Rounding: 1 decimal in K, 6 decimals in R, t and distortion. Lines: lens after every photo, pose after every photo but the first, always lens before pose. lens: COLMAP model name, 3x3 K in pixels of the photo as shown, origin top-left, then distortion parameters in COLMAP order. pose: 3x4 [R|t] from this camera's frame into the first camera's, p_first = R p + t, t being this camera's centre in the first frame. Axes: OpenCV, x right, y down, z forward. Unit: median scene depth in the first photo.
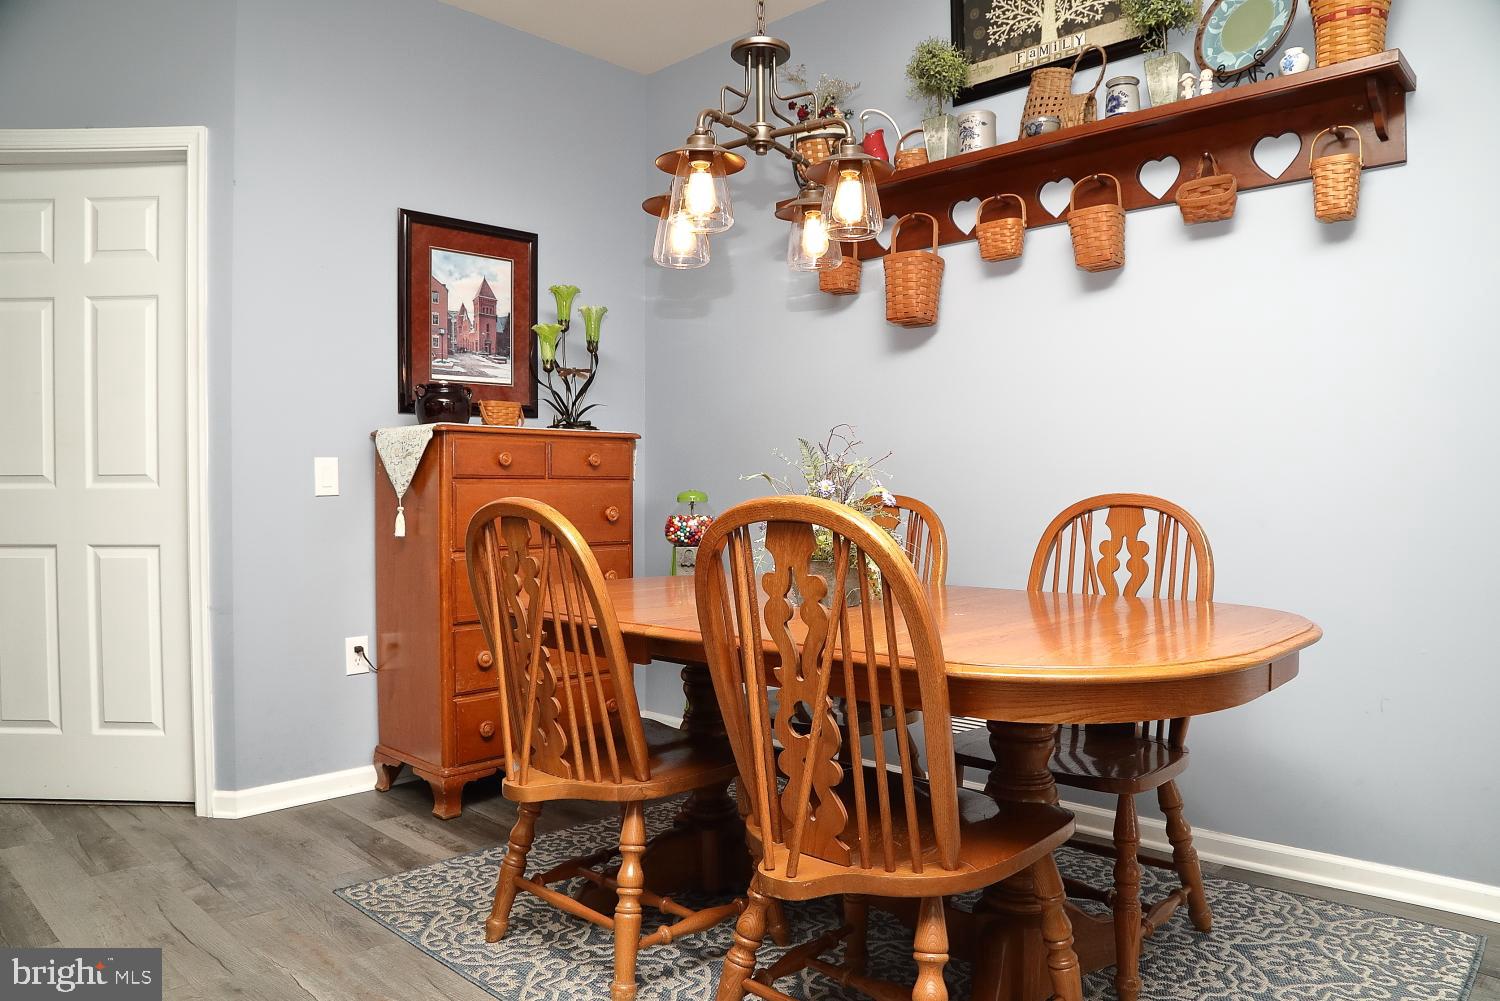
lens RADIAL K [[987.6, 0, 747.9], [0, 987.6, 510.5], [0, 0, 1]] dist [-0.101352, 0.060554]
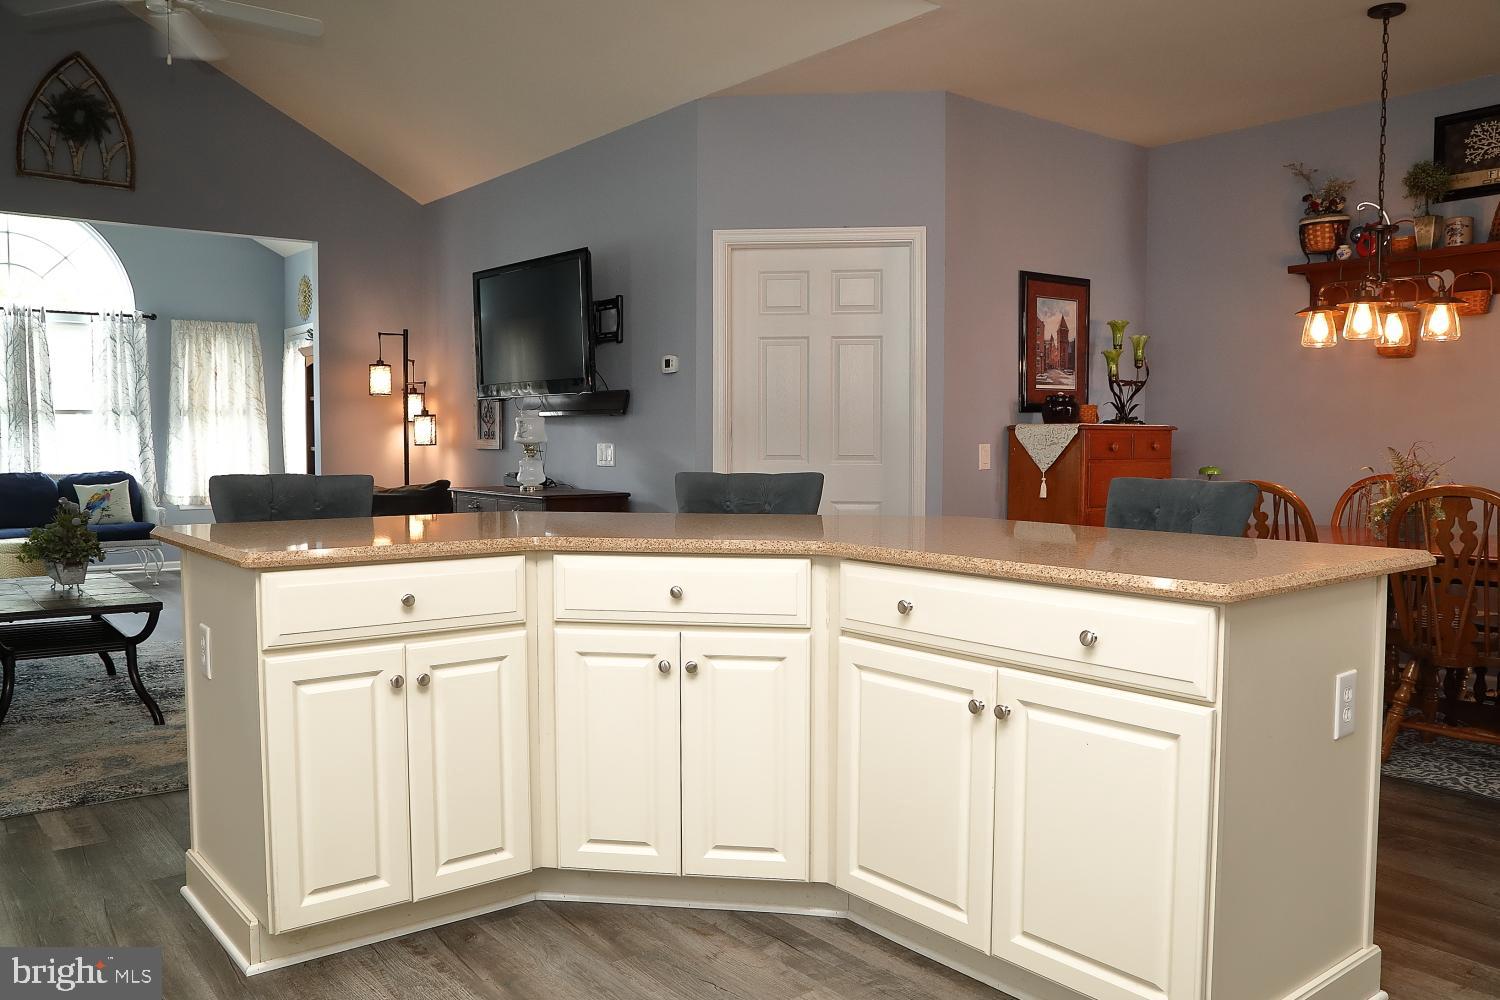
lens RADIAL K [[1165.8, 0, 746.6], [0, 1165.8, 513.1], [0, 0, 1]] dist [-0.101995, 0.095706]
pose [[0.987318, 0.016304, -0.157917, -0.525377], [-0.010240, 0.999182, 0.039133, -0.014341], [0.158426, -0.037019, 0.986677, -0.846785]]
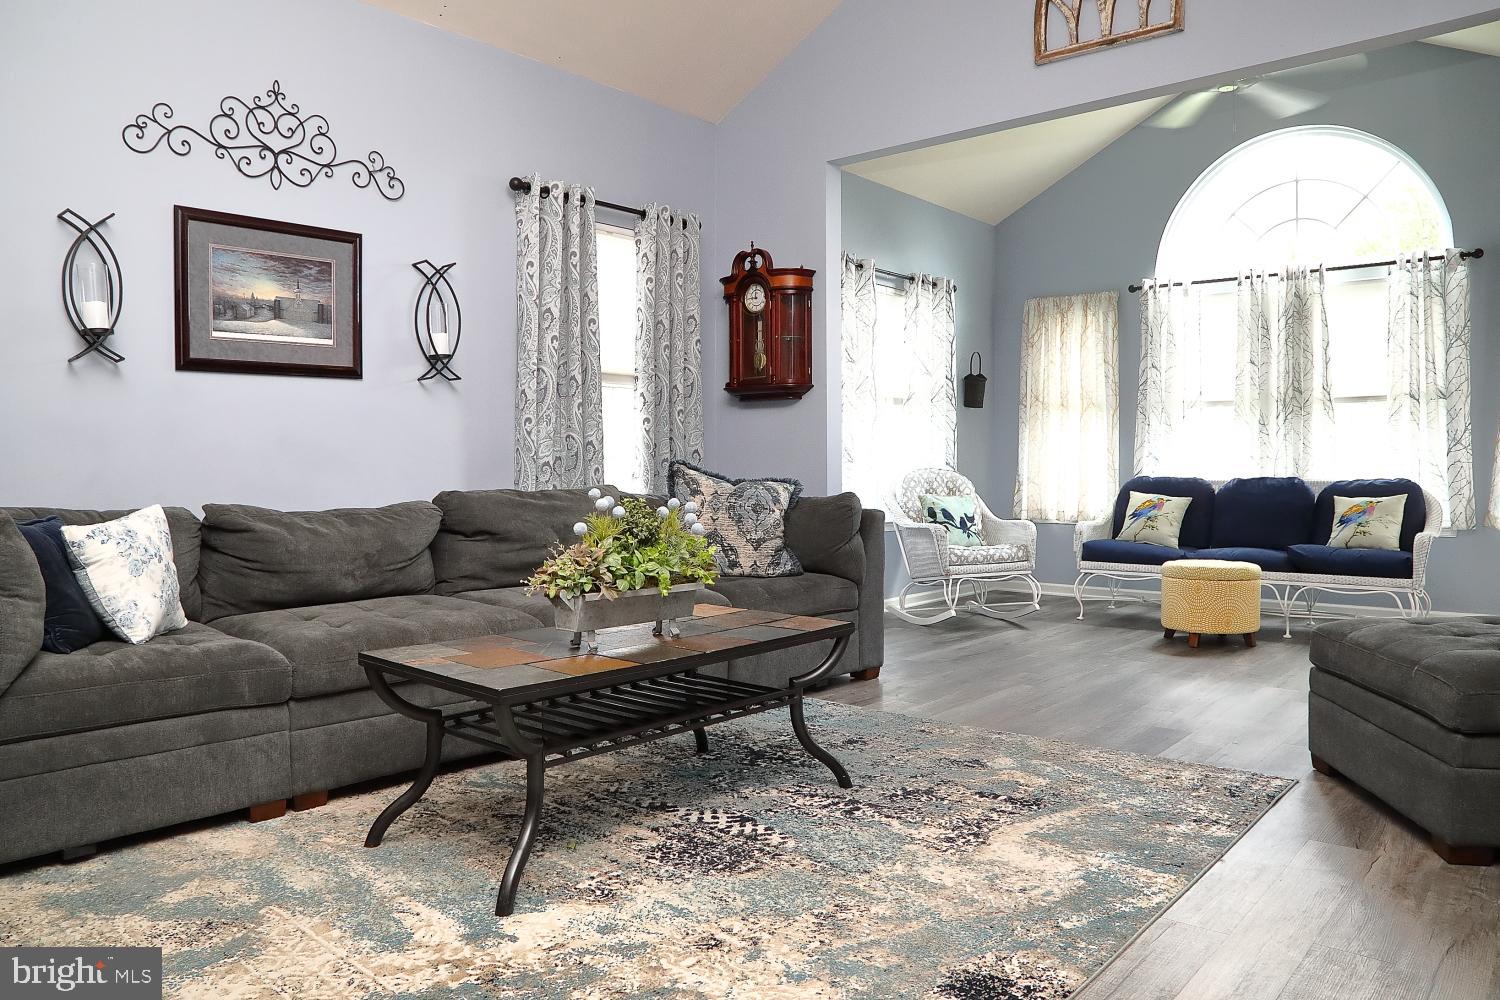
lens RADIAL K [[1039.5, 0, 755.8], [0, 1039.5, 509.6], [0, 0, 1]] dist [-0.121653, 0.067578]
pose [[0.028100, 0.043846, -0.998643, -0.809310], [-0.018880, 0.998883, 0.043326, 0.010497], [0.999427, 0.017637, 0.028896, 0.624828]]
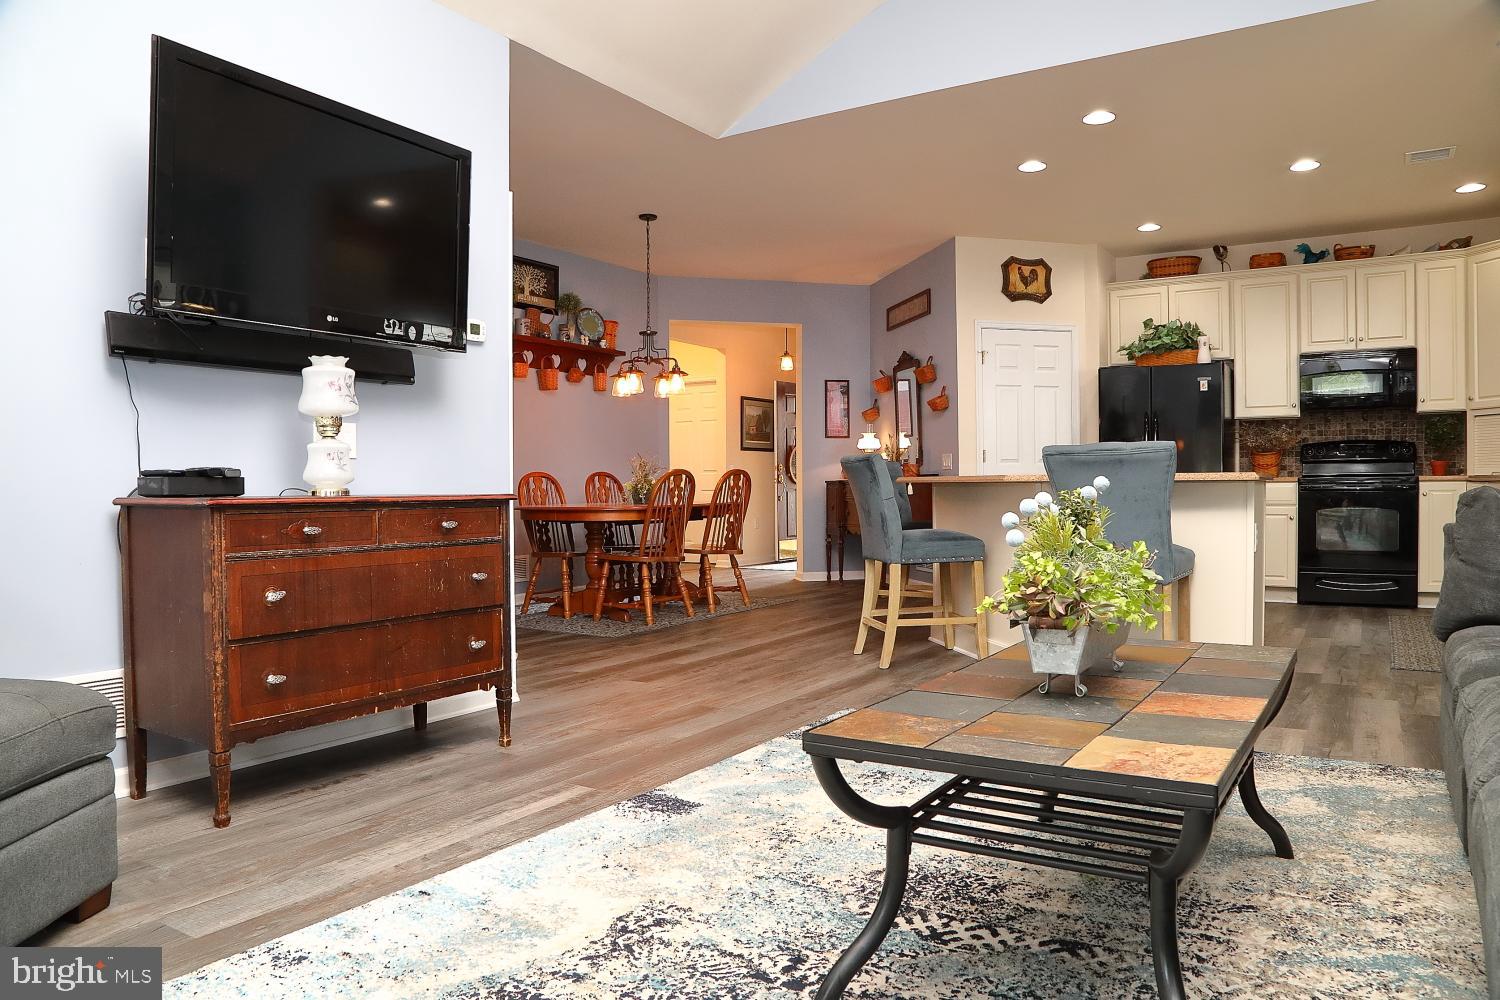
lens RADIAL K [[1029.3, 0, 747.5], [0, 1029.3, 509.4], [0, 0, 1]] dist [-0.122361, 0.071326]
pose [[-0.177356, -0.017572, 0.983990, -2.293140], [0.032671, 0.999184, 0.023732, 0.031217], [-0.983604, 0.036357, -0.176637, 0.864726]]
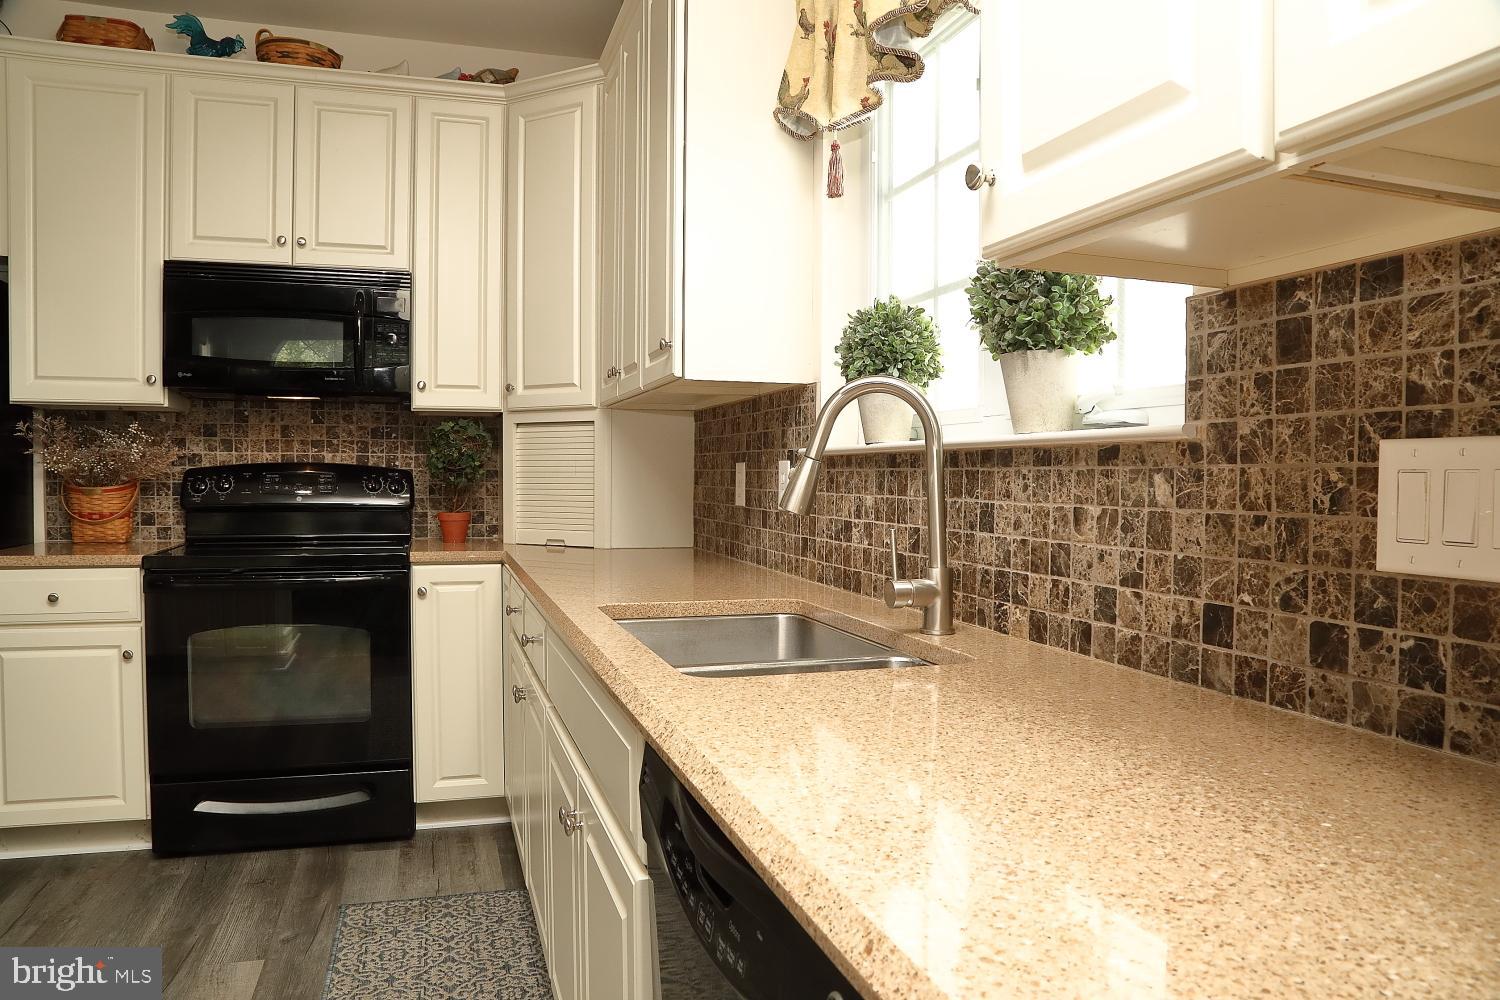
lens RADIAL K [[1029.3, 0, 747.5], [0, 1029.3, 509.4], [0, 0, 1]] dist [-0.122361, 0.071326]
pose [[-0.862070, -0.021440, 0.506335, -1.205419], [0.005354, 0.998664, 0.051402, -0.034972], [-0.506760, 0.047023, -0.860804, -0.289964]]
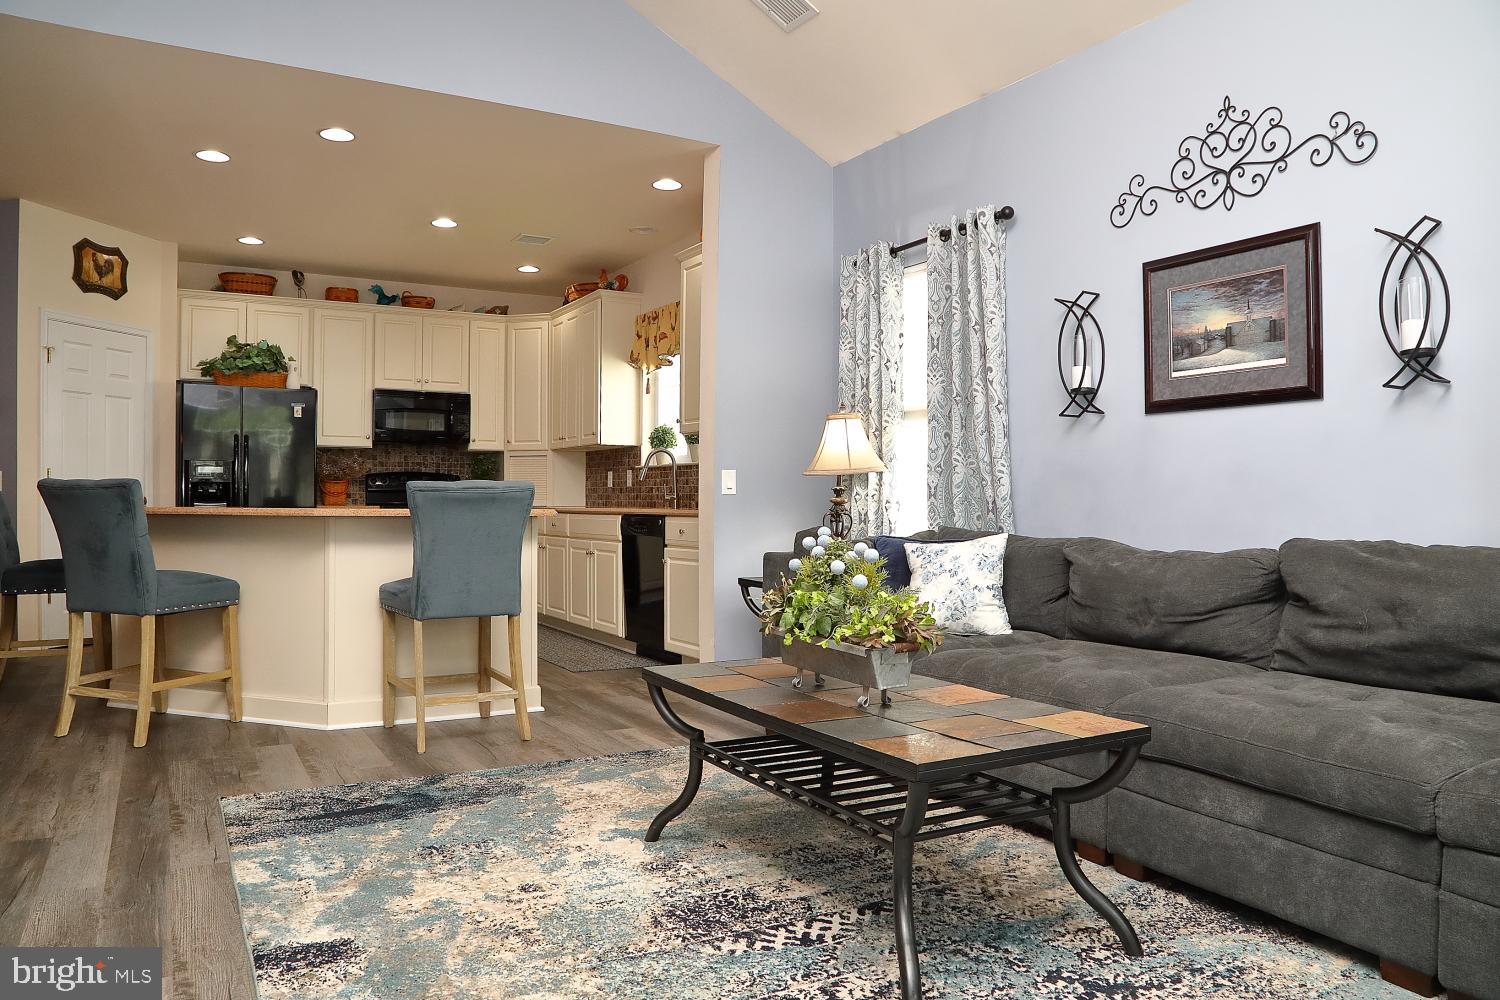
lens RADIAL K [[1053.4, 0, 749.6], [0, 1053.4, 506.3], [0, 0, 1]] dist [-0.123446, 0.075150]
pose [[-0.952667, -0.004312, 0.303987, -1.875401], [0.003404, 0.999685, 0.024847, -0.005651], [-0.303998, 0.024706, -0.952352, 1.345868]]
